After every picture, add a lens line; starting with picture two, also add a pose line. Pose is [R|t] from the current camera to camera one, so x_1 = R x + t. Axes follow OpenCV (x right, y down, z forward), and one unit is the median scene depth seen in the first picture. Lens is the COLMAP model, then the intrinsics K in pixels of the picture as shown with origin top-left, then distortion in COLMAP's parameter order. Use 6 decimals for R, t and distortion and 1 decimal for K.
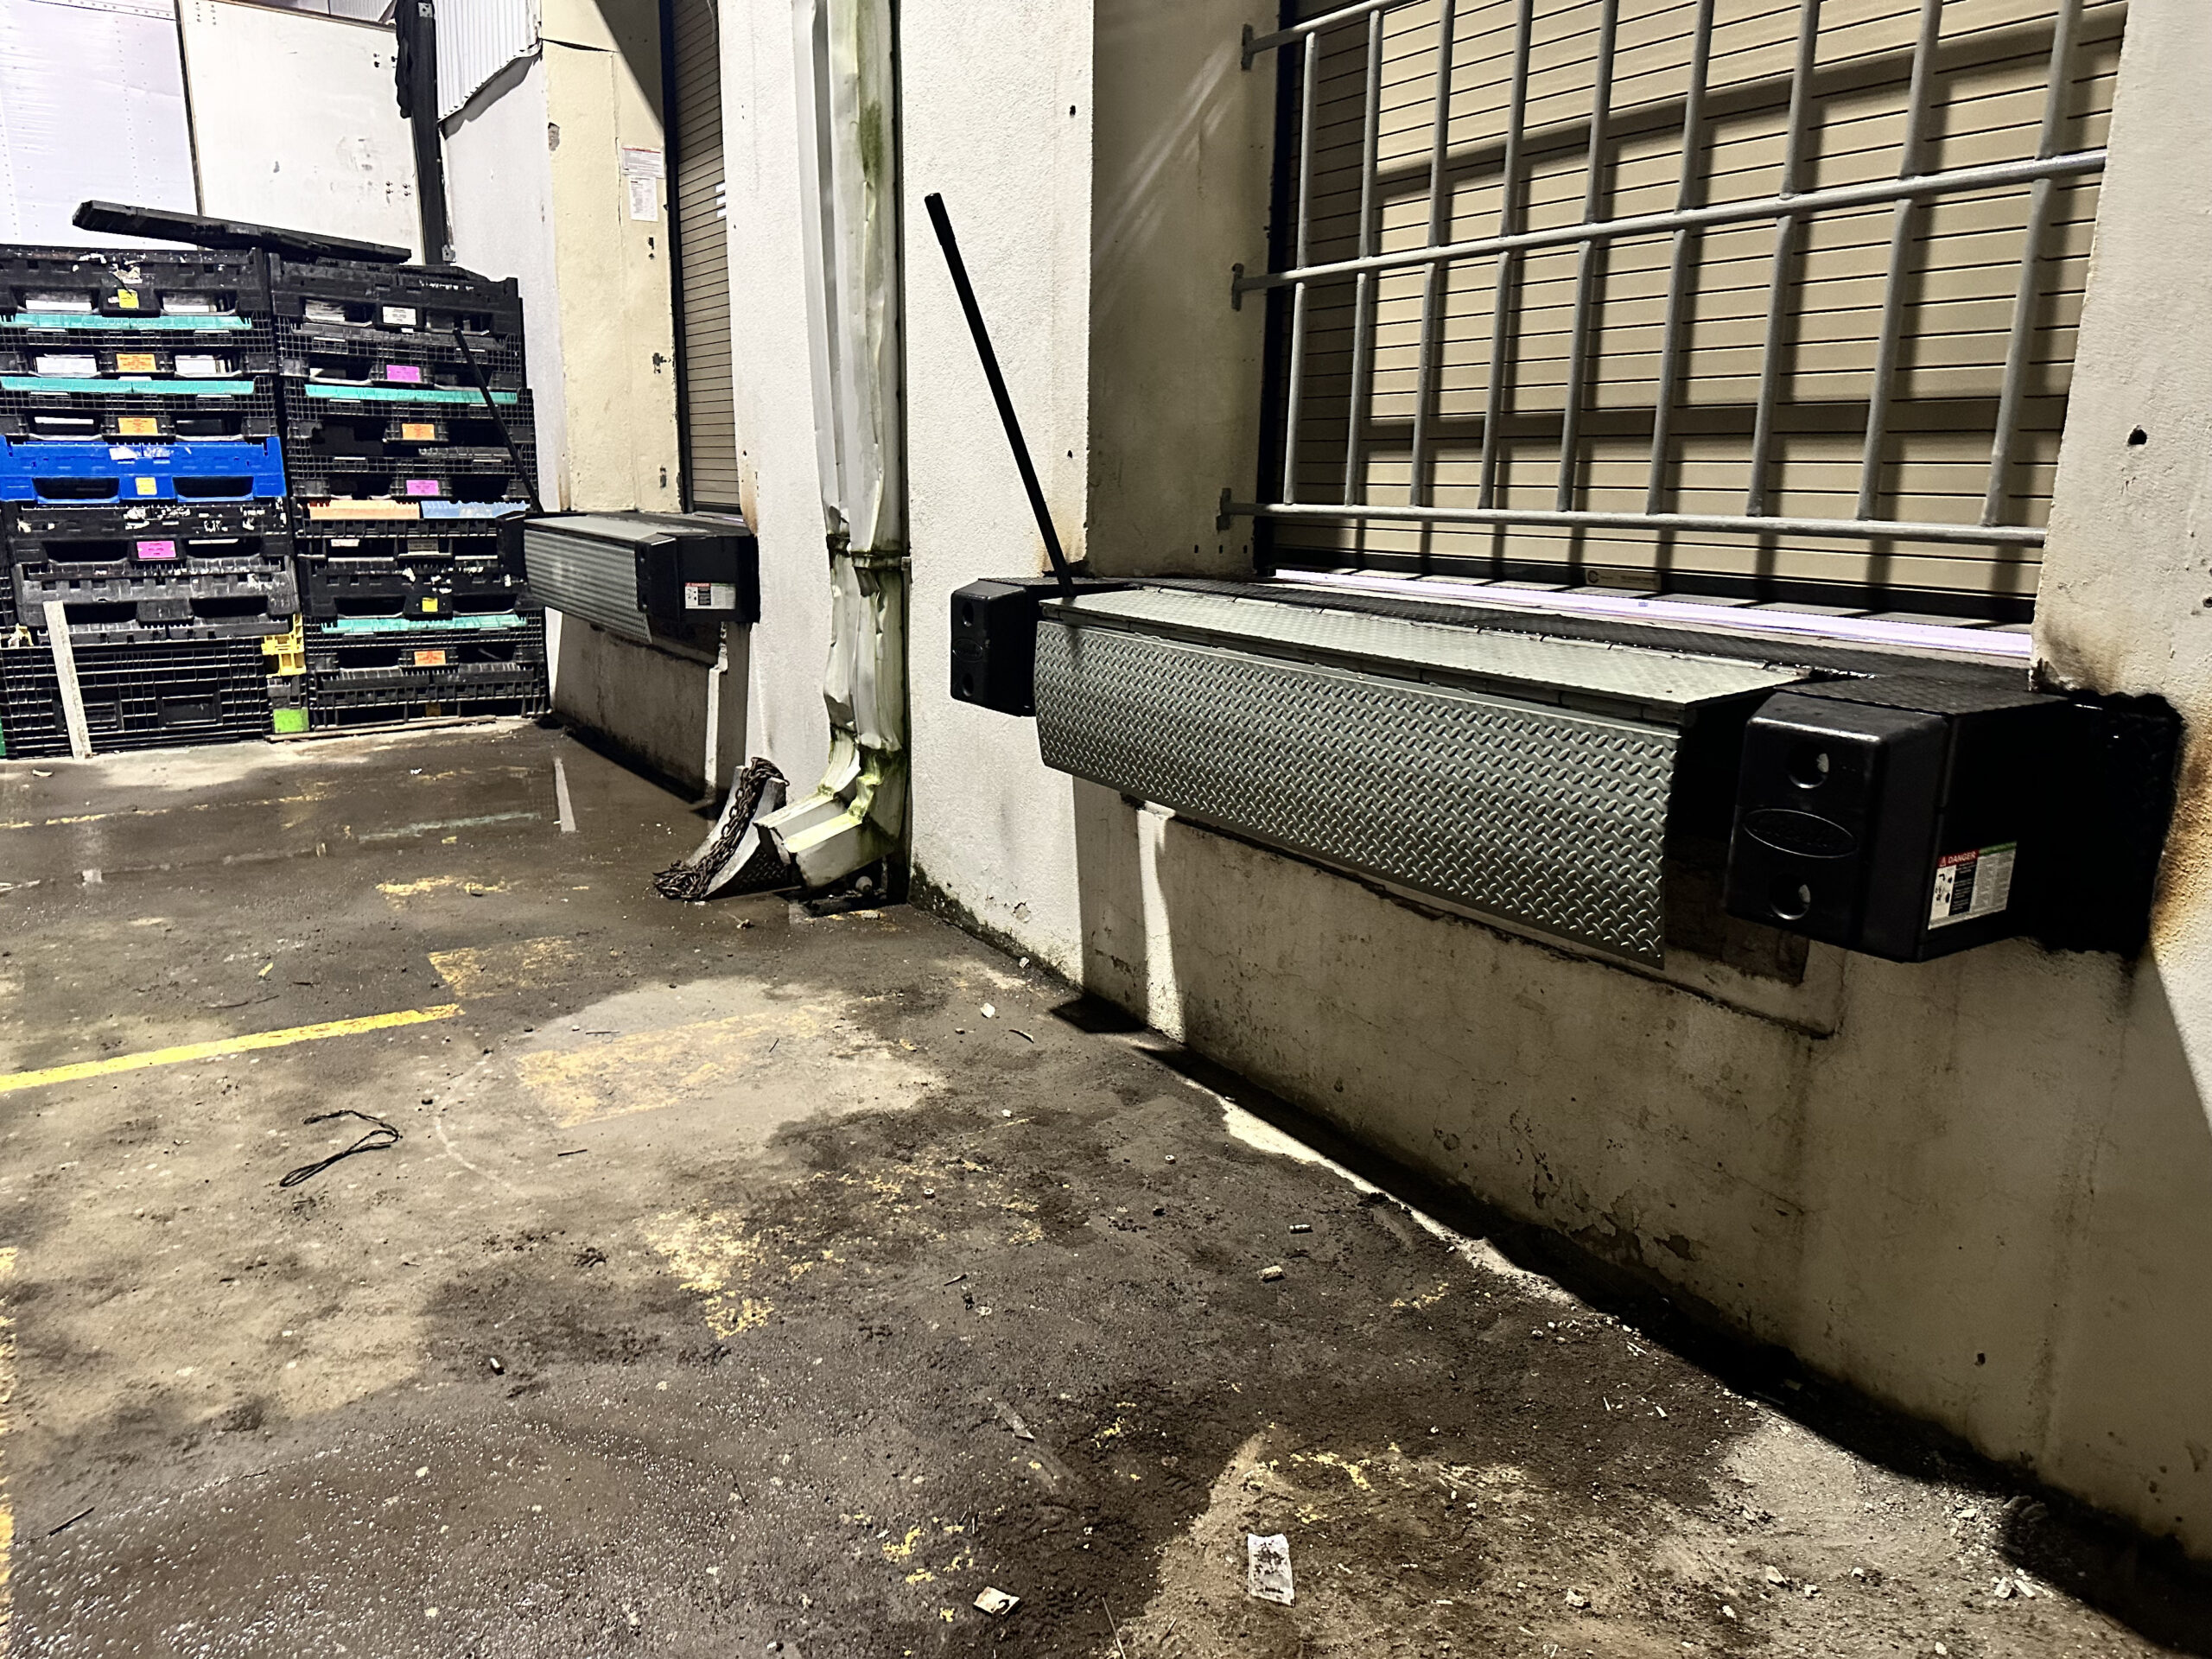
lens RADIAL K [[1558.9, 0, 1095.5], [0, 1558.9, 840.3], [0, 0, 1]] dist [0.043785, -0.058075]
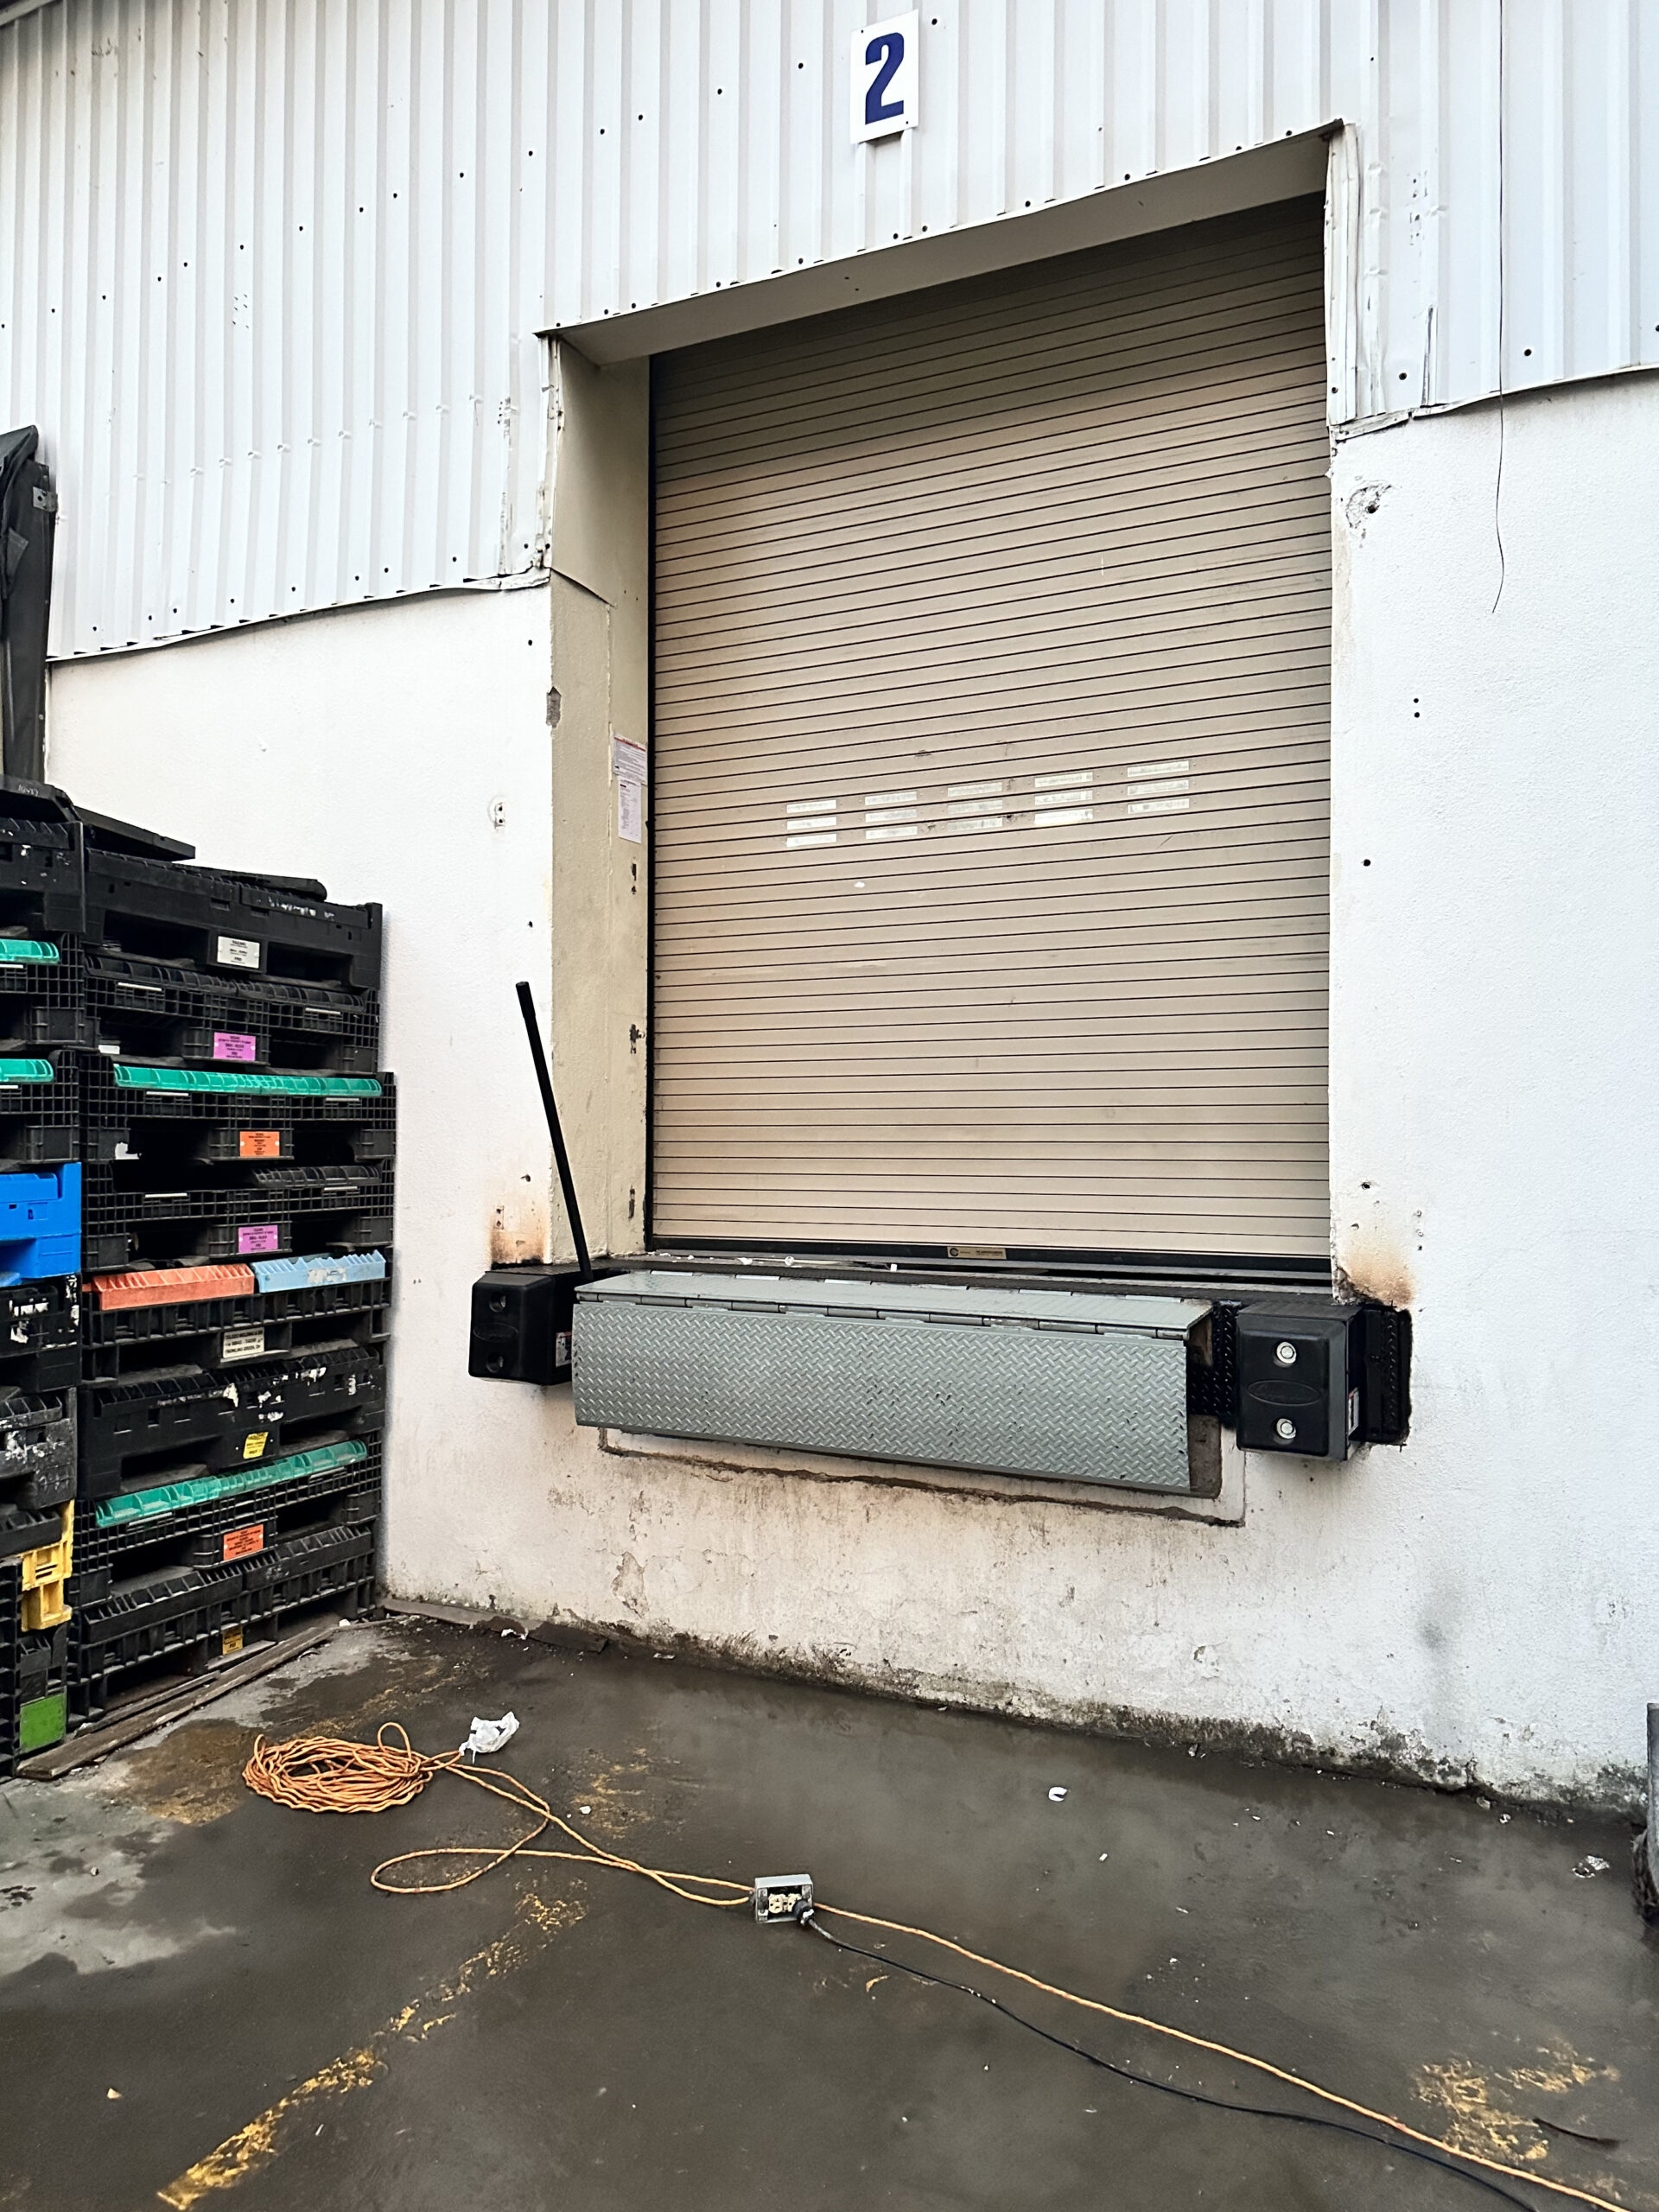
lens RADIAL K [[1558.9, 0, 834.5], [0, 1558.9, 1109.0], [0, 0, 1]] dist [0.043785, -0.058075]
pose [[0.852843, -0.000787, 0.522166, -1.034695], [0.129286, 0.969181, -0.209700, -0.234675], [-0.505908, 0.246350, 0.826661, 0.779314]]
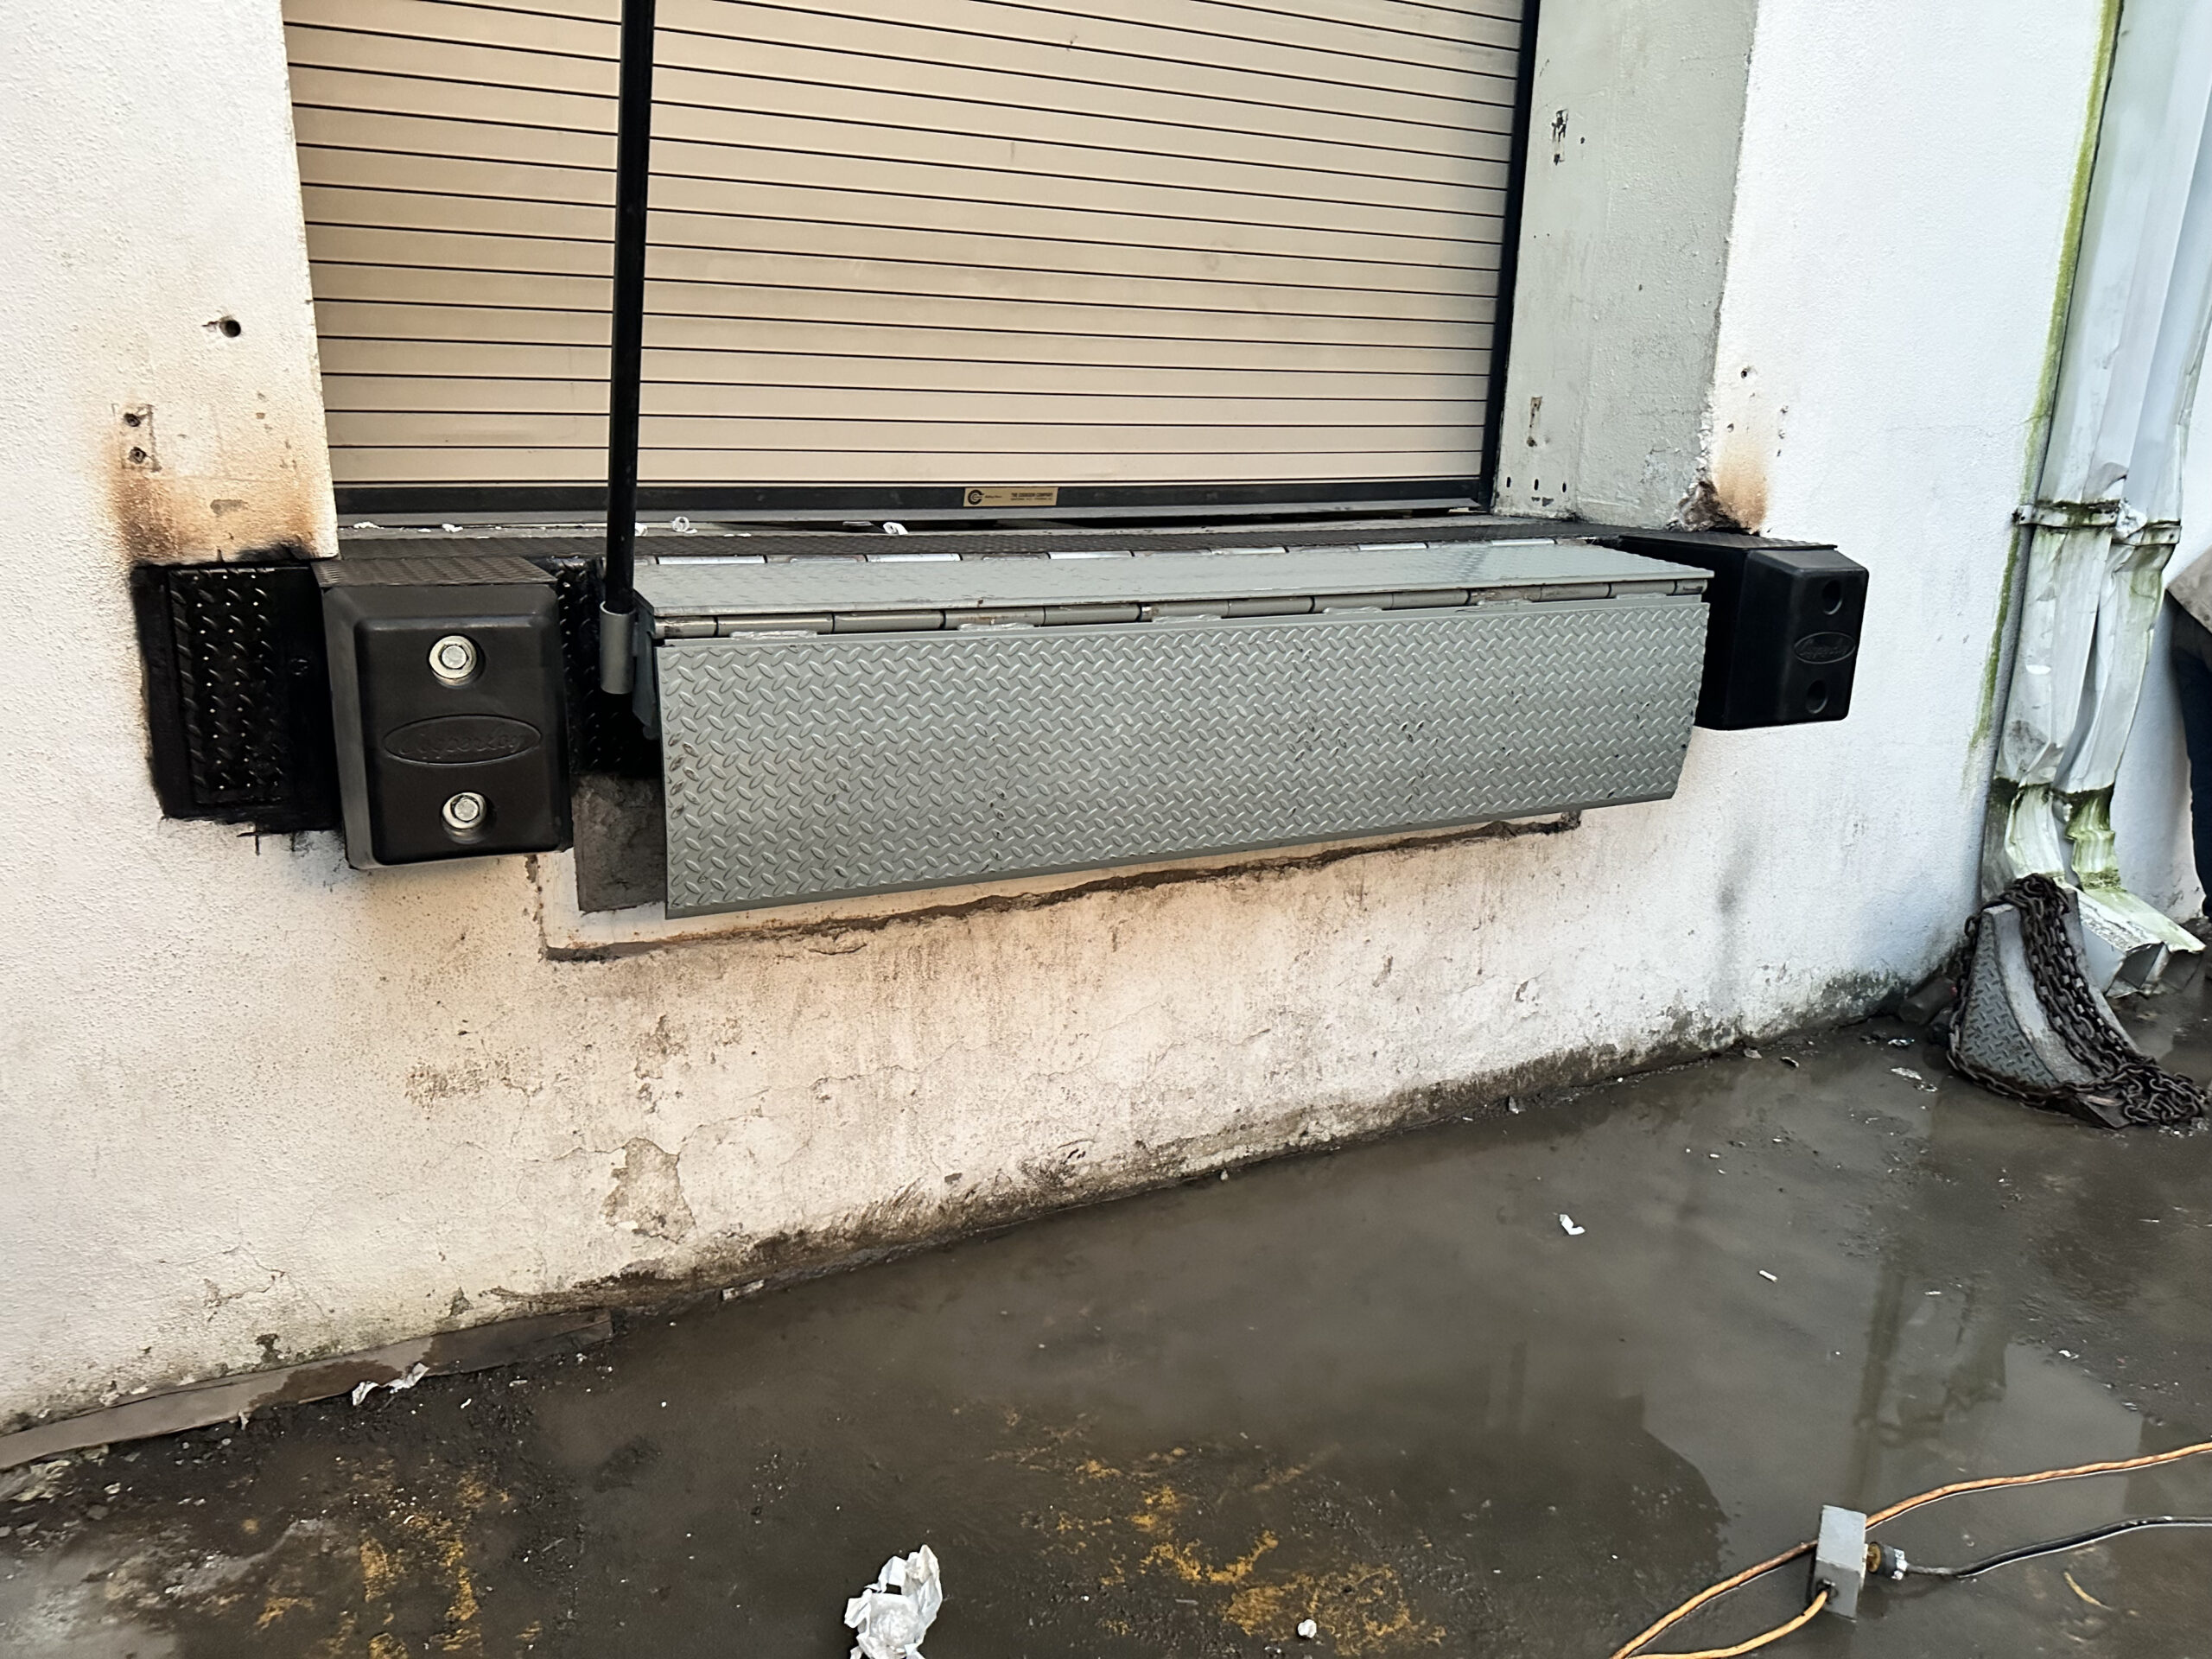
lens RADIAL K [[1558.9, 0, 1116.0], [0, 1558.9, 843.8], [0, 0, 1]] dist [0.043785, -0.058075]
pose [[0.089750, -0.283689, 0.954707, -1.057909], [0.211163, 0.942203, 0.260123, -0.383614], [-0.973322, 0.178253, 0.144467, 1.583620]]
